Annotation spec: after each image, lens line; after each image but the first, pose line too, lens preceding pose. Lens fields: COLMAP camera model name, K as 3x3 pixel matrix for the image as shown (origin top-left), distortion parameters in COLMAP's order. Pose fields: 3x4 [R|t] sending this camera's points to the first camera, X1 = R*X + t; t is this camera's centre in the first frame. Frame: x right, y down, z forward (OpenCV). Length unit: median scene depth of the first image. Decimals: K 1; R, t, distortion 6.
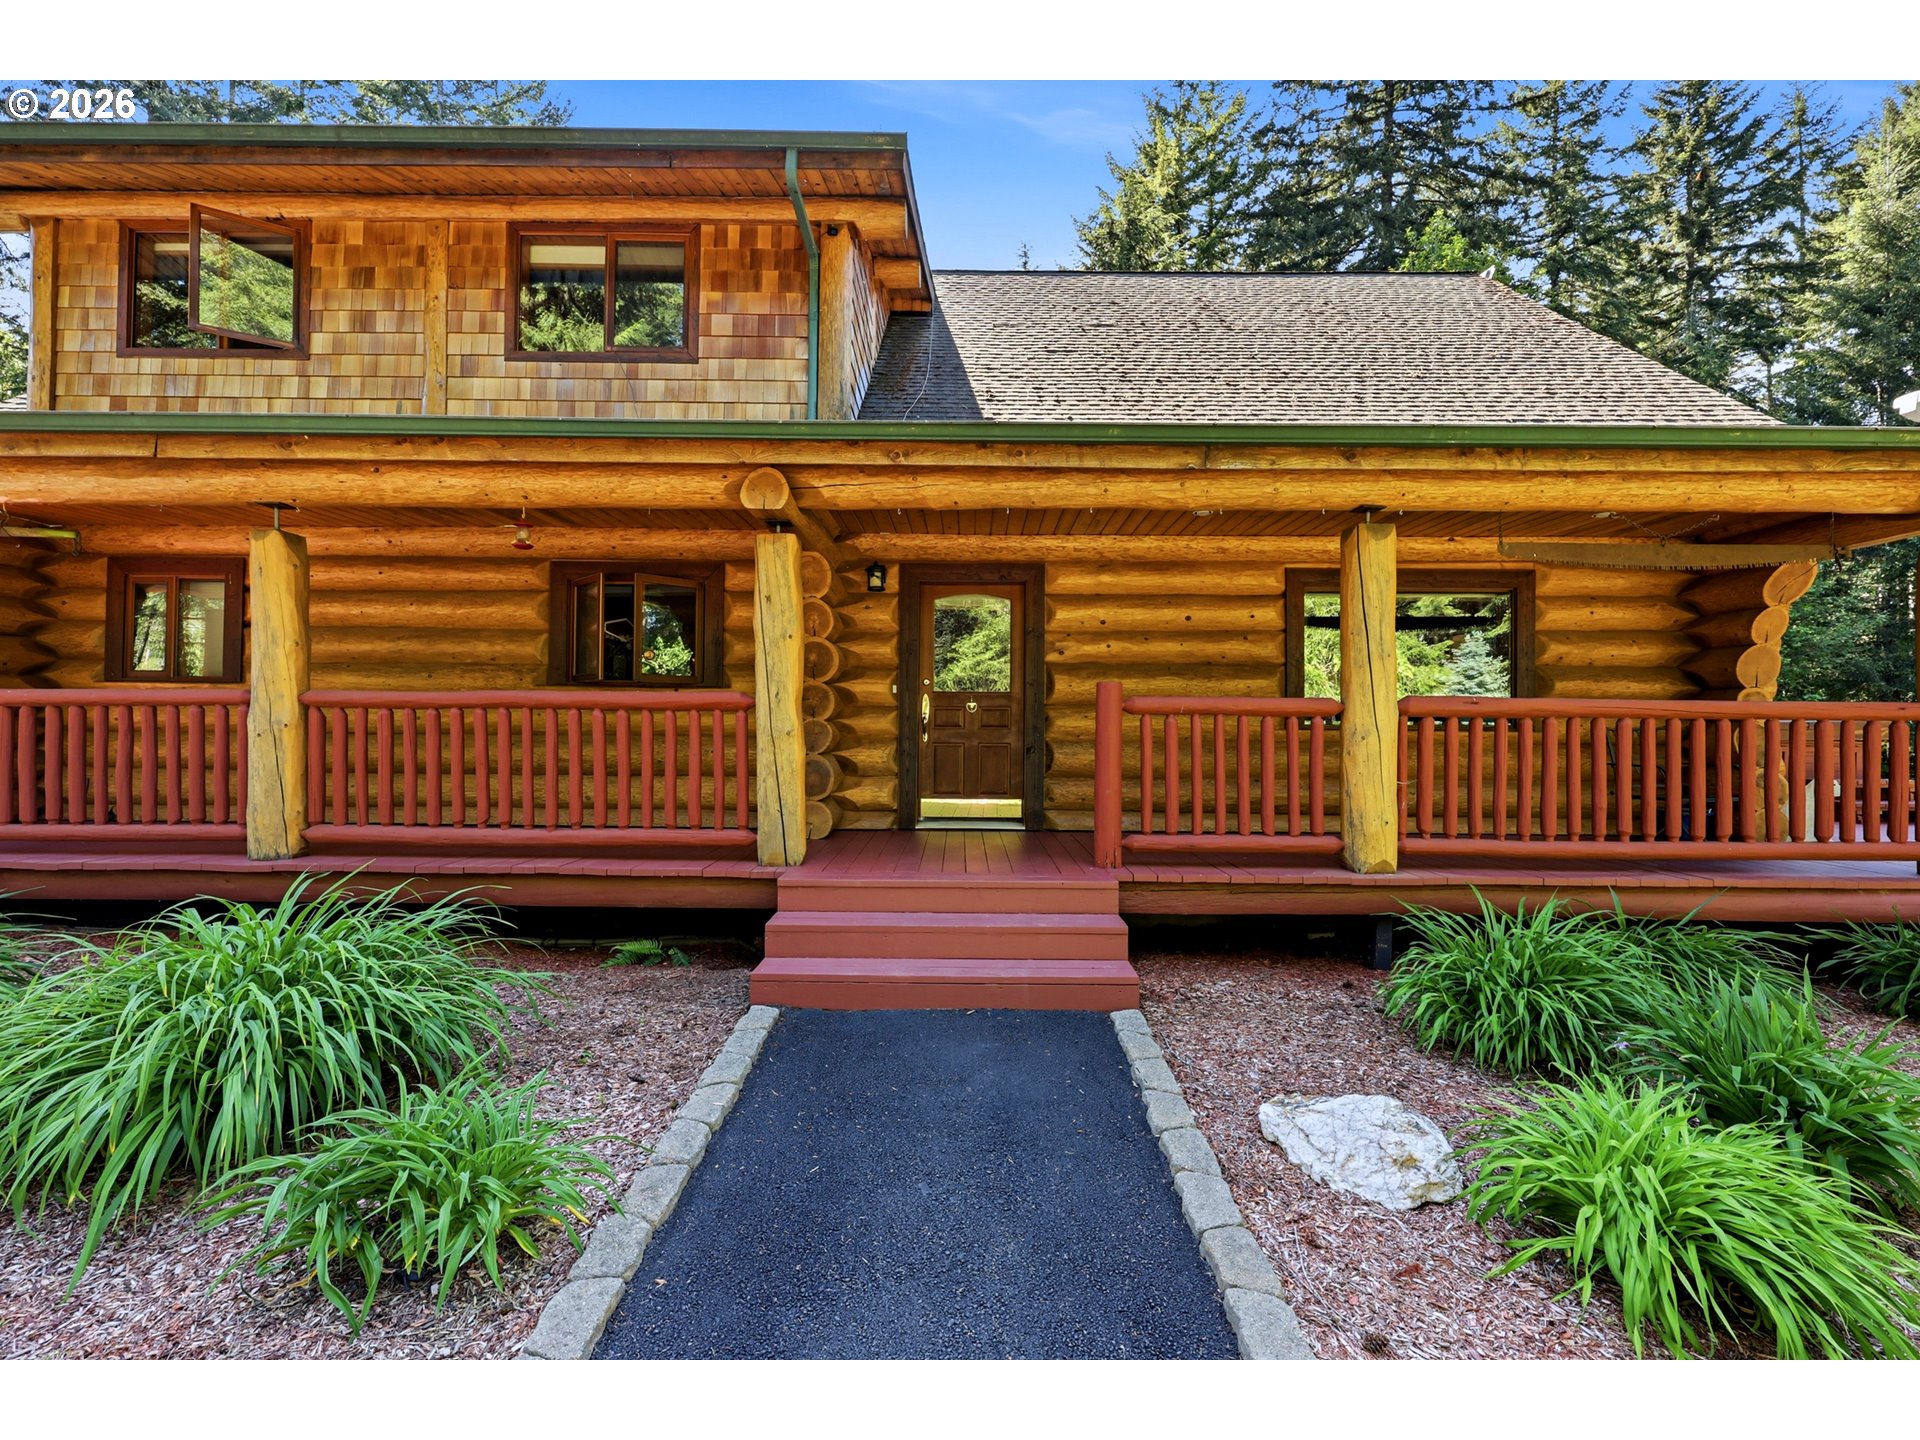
lens RADIAL K [[783.5, 0, 958.5], [0, 783.5, 714.7], [0, 0, 1]] dist [0.001583, -0.000414]
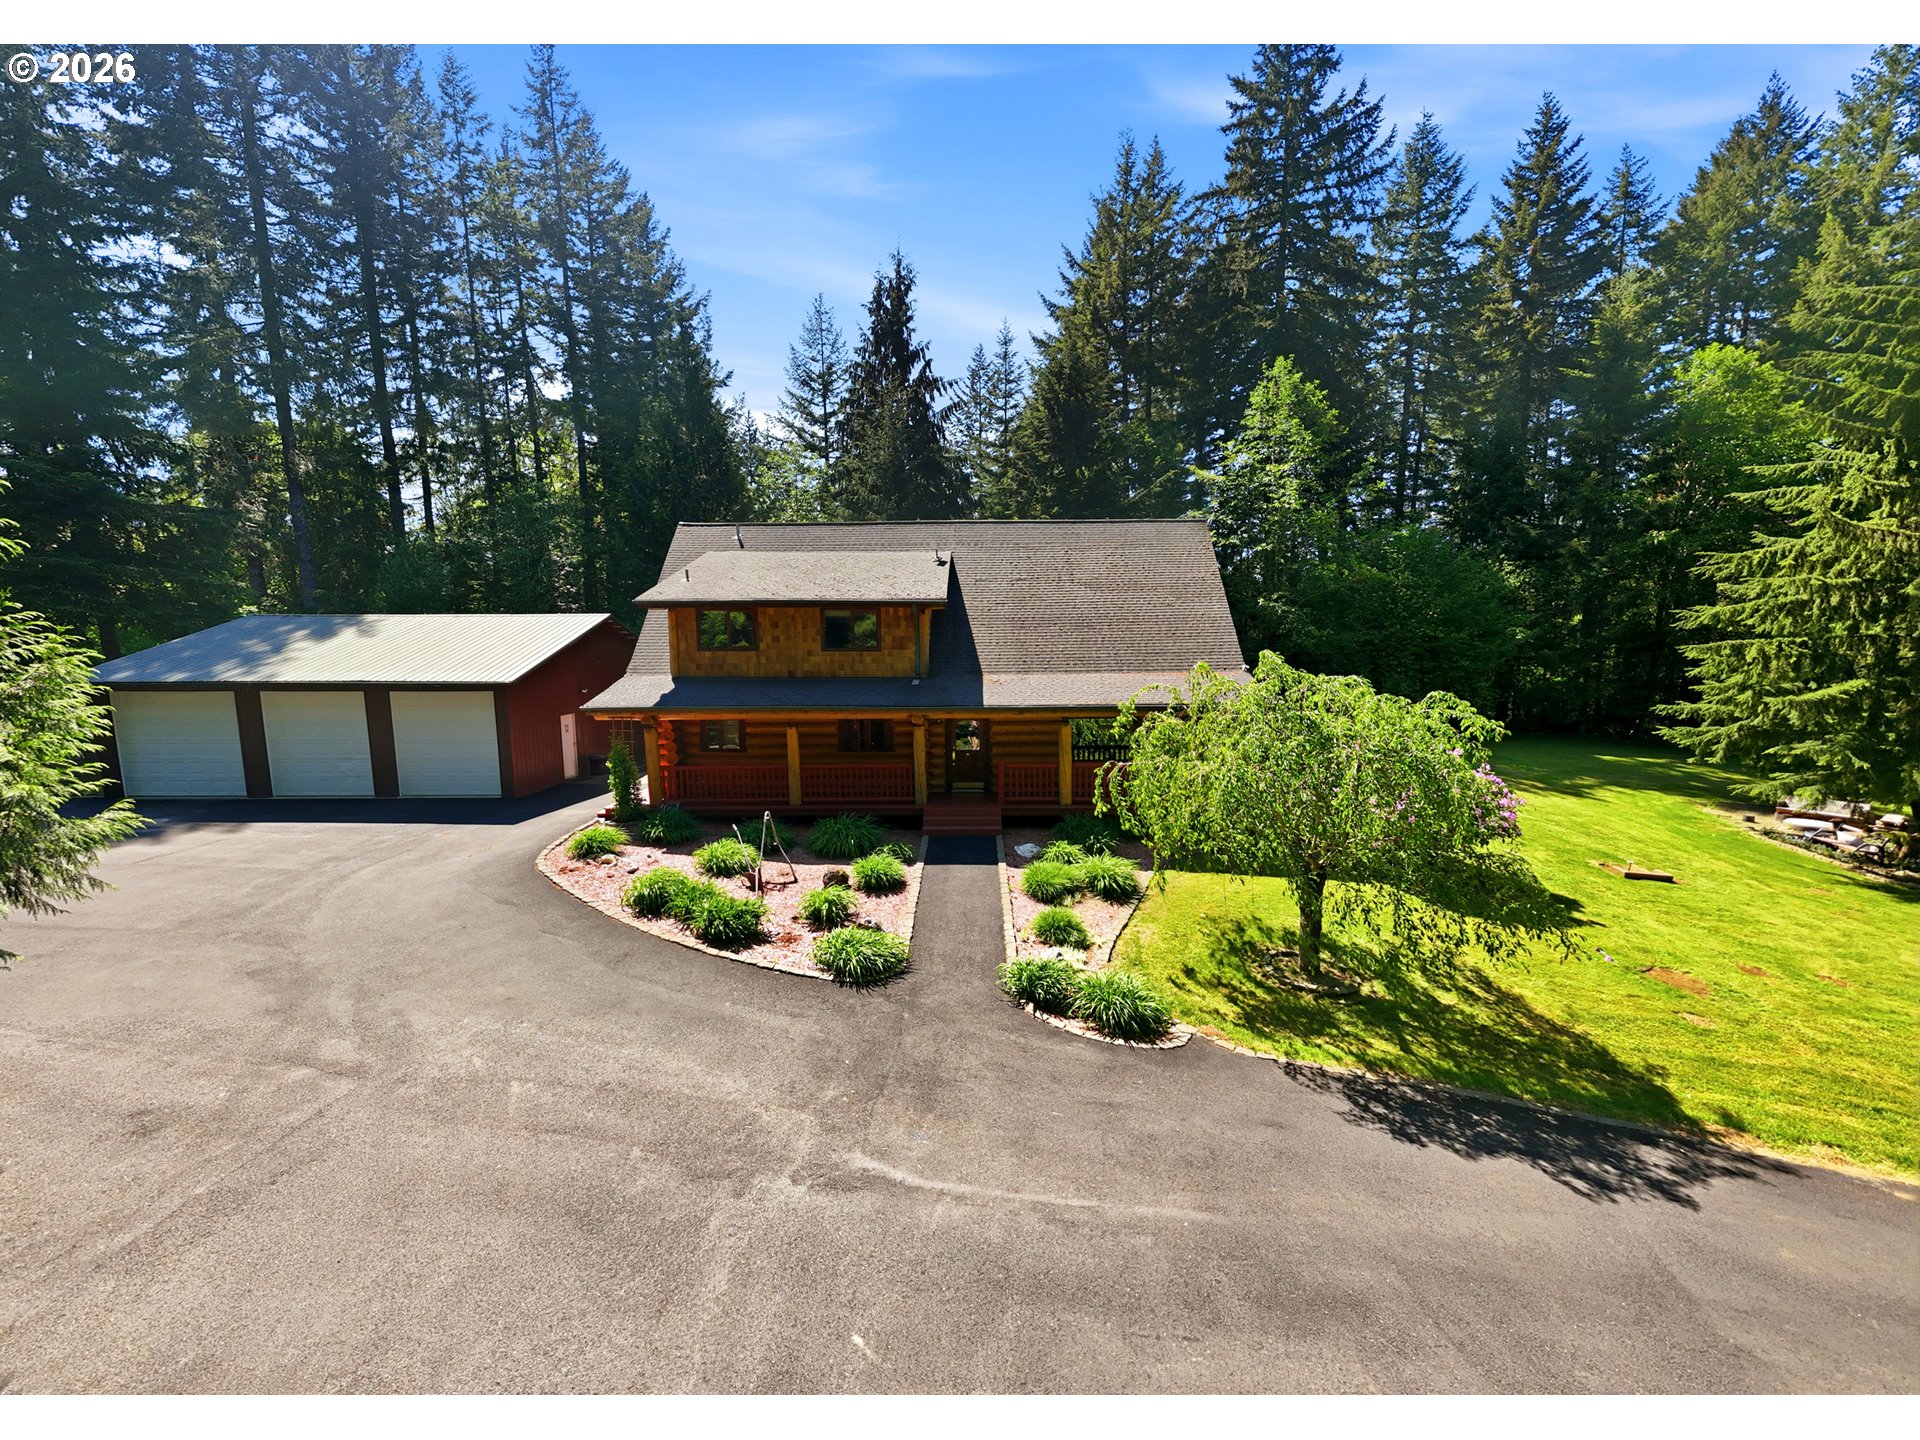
lens RADIAL K [[783.5, 0, 962.1], [0, 783.5, 721.2], [0, 0, 1]] dist [0.001583, -0.000414]
pose [[0.999815, -0.016153, -0.010477, 0.028594], [0.017378, 0.991370, 0.129937, -0.574426], [0.008288, -0.130095, 0.991467, -2.218146]]
